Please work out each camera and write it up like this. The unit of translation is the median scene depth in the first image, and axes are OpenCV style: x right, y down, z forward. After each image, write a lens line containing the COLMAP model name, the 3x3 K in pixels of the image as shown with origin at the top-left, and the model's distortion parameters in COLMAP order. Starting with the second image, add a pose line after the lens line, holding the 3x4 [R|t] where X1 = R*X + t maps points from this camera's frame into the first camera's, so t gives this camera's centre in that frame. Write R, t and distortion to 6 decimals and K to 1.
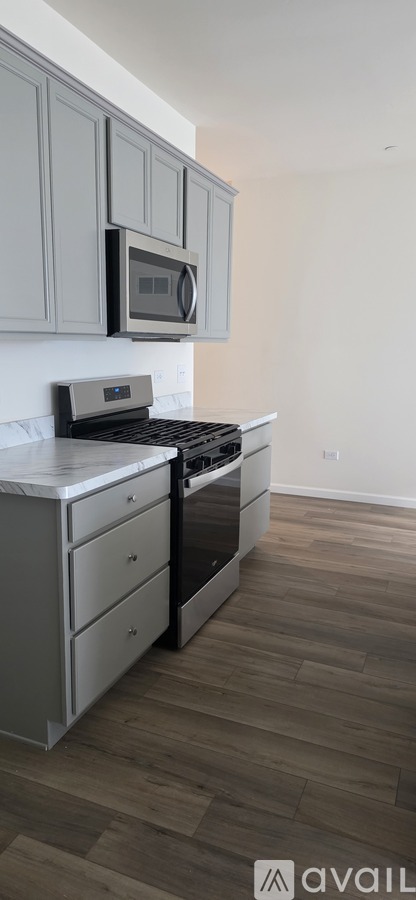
lens RADIAL K [[580.2, 0, 209.1], [0, 580.2, 448.4], [0, 0, 1]] dist [-0.026090, -0.002452]
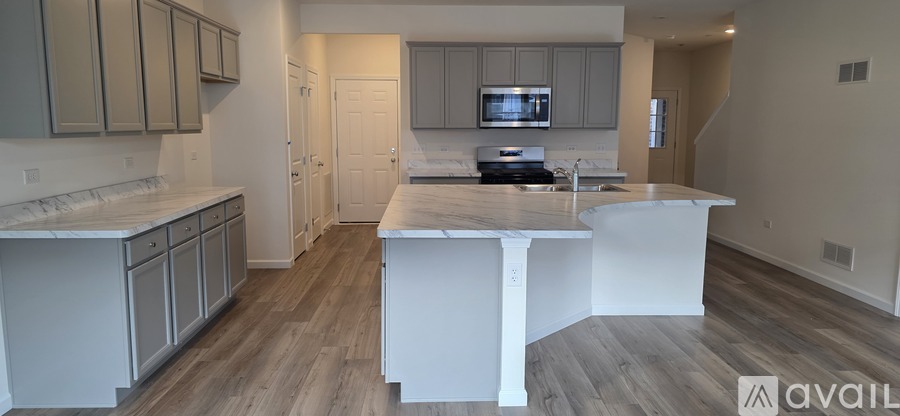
lens RADIAL K [[567.2, 0, 453.2], [0, 567.2, 205.1], [0, 0, 1]] dist [0.027141, 0.000072]
pose [[0.425252, 0.112293, -0.898082, 3.014928], [-0.153379, 0.986862, 0.050767, 0.043011], [0.891984, 0.116158, 0.436888, -0.234587]]
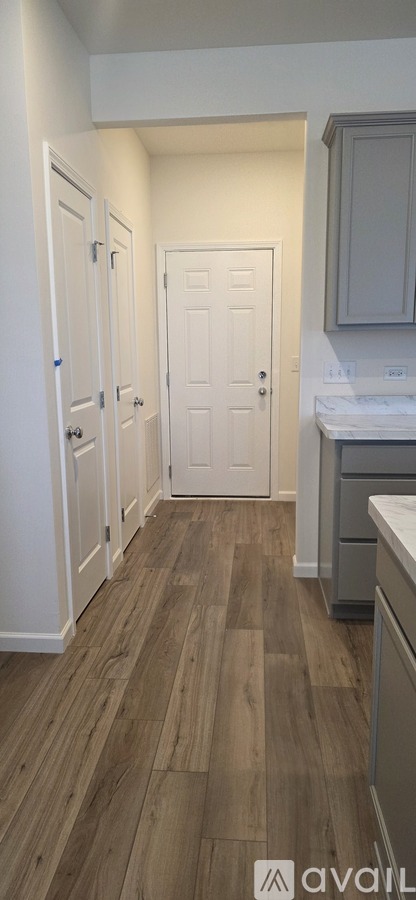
lens RADIAL K [[580.2, 0, 207.8], [0, 580.2, 451.9], [0, 0, 1]] dist [-0.026090, -0.002452]
pose [[0.302714, 0.149574, -0.941271, 1.052043], [-0.147391, 0.983074, 0.108816, 0.007094], [0.941616, 0.105795, 0.319636, 0.241492]]
